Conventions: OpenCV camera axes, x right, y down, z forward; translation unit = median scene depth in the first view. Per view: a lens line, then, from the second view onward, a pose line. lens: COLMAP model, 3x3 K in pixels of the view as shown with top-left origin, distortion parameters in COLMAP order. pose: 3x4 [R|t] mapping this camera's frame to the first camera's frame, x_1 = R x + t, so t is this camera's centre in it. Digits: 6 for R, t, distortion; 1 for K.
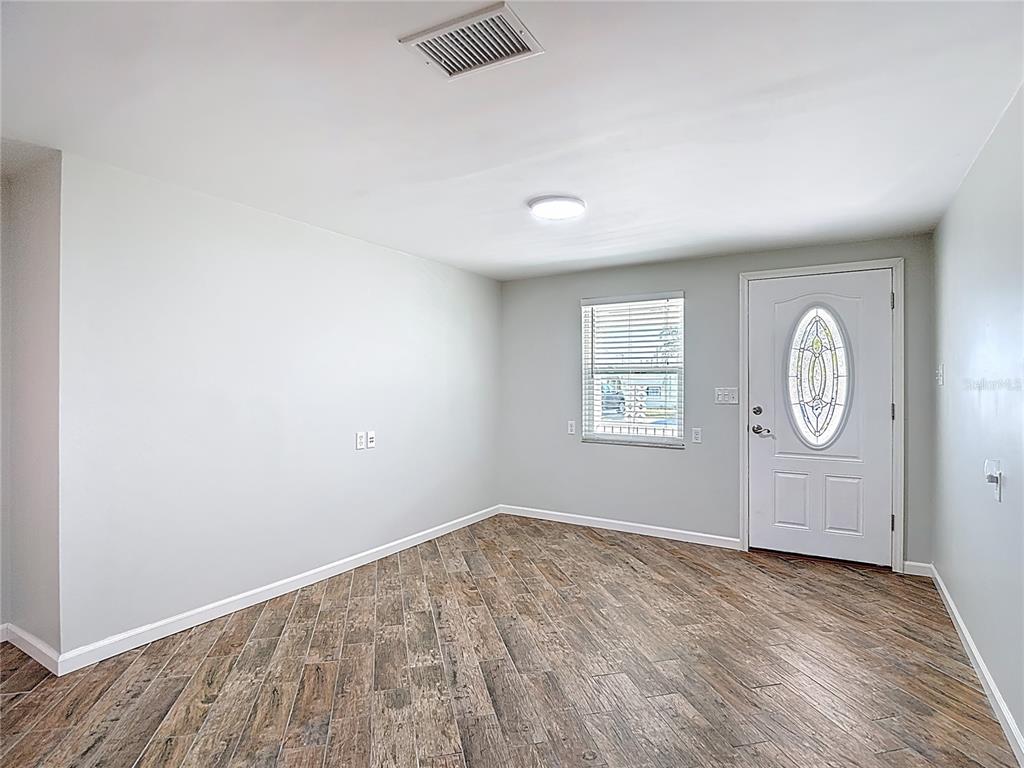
lens RADIAL K [[545.9, 0, 513.2], [0, 545.9, 380.8], [0, 0, 1]] dist [-0.004573, -0.012119]
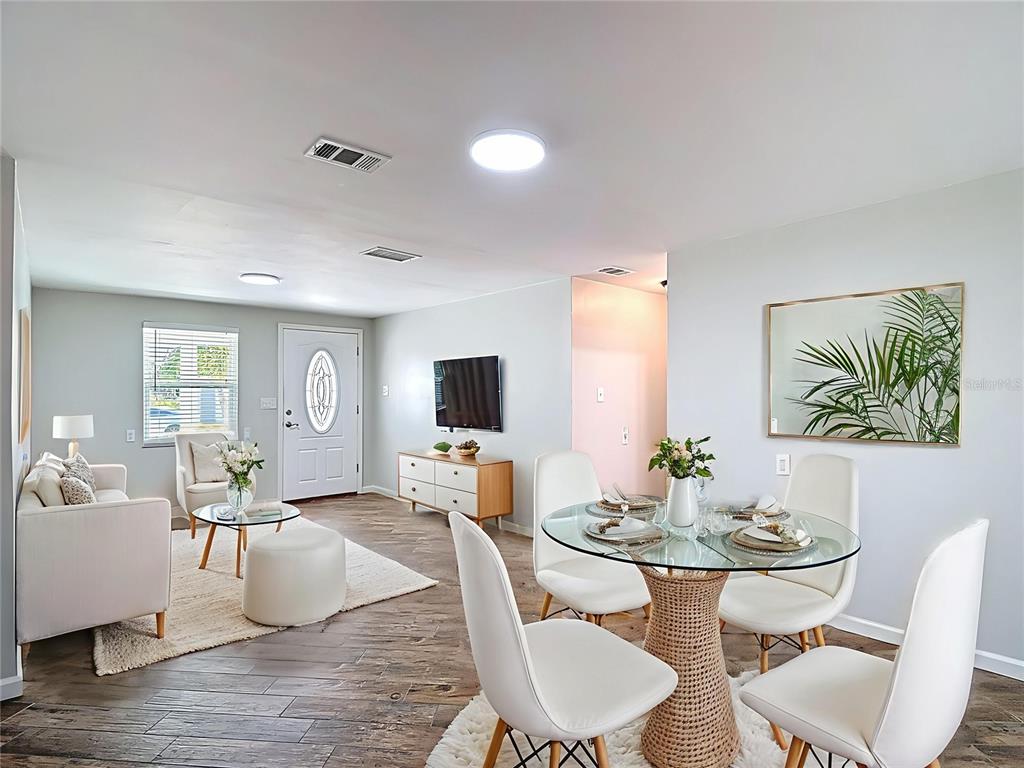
lens RADIAL K [[545.9, 0, 516.5], [0, 545.9, 387.6], [0, 0, 1]] dist [-0.004573, -0.012119]
pose [[0.303685, 0.006835, 0.952748, -0.875658], [-0.002911, 0.999976, -0.006246, -0.009115], [-0.952768, -0.000876, 0.303698, -0.100461]]
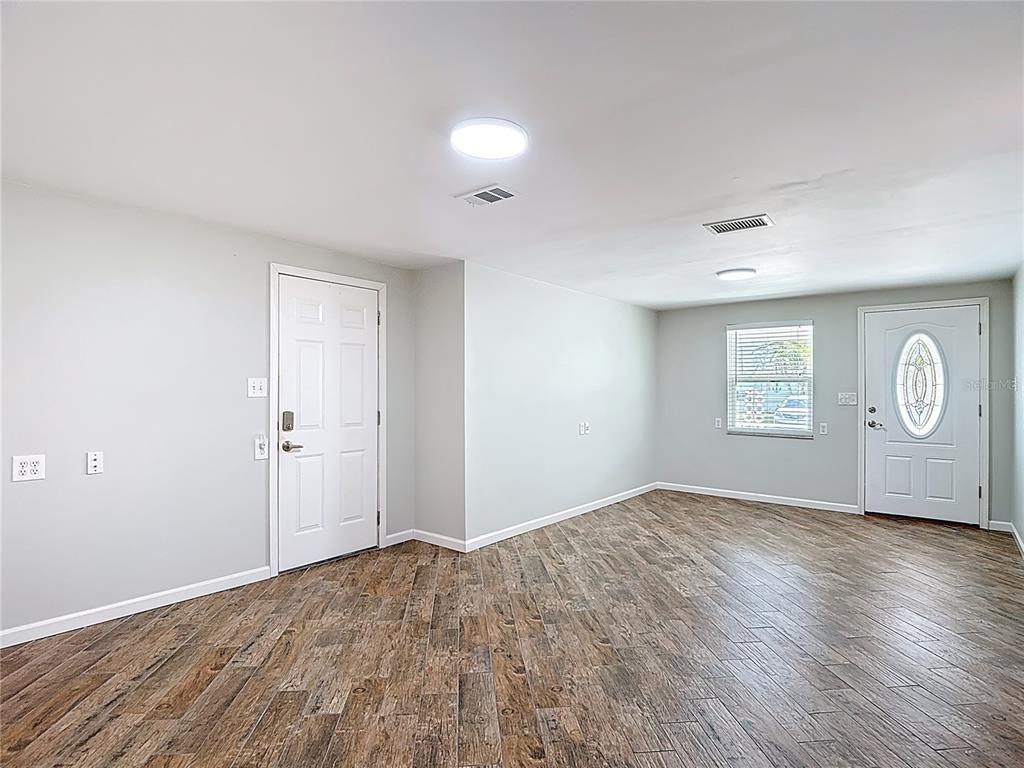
lens RADIAL K [[545.9, 0, 515.6], [0, 545.9, 383.7], [0, 0, 1]] dist [-0.004573, -0.012119]
pose [[0.991620, -0.000565, -0.129187, -0.257590], [0.000124, 0.999994, -0.003421, -0.005411], [0.129188, 0.003376, 0.991614, -0.455599]]
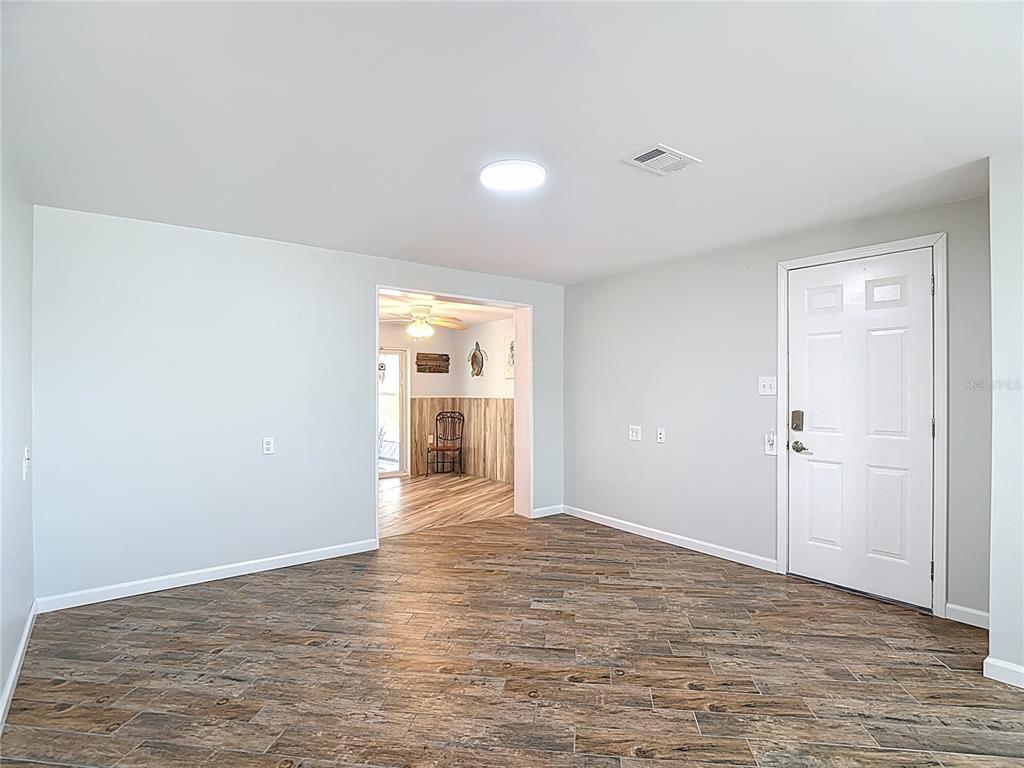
lens RADIAL K [[545.9, 0, 511.7], [0, 545.9, 391.7], [0, 0, 1]] dist [-0.004573, -0.012119]
pose [[-0.354339, 0.005778, -0.935099, 0.255291], [0.004705, 0.999979, 0.004396, 0.001681], [0.935105, -0.002842, -0.354359, 0.322016]]
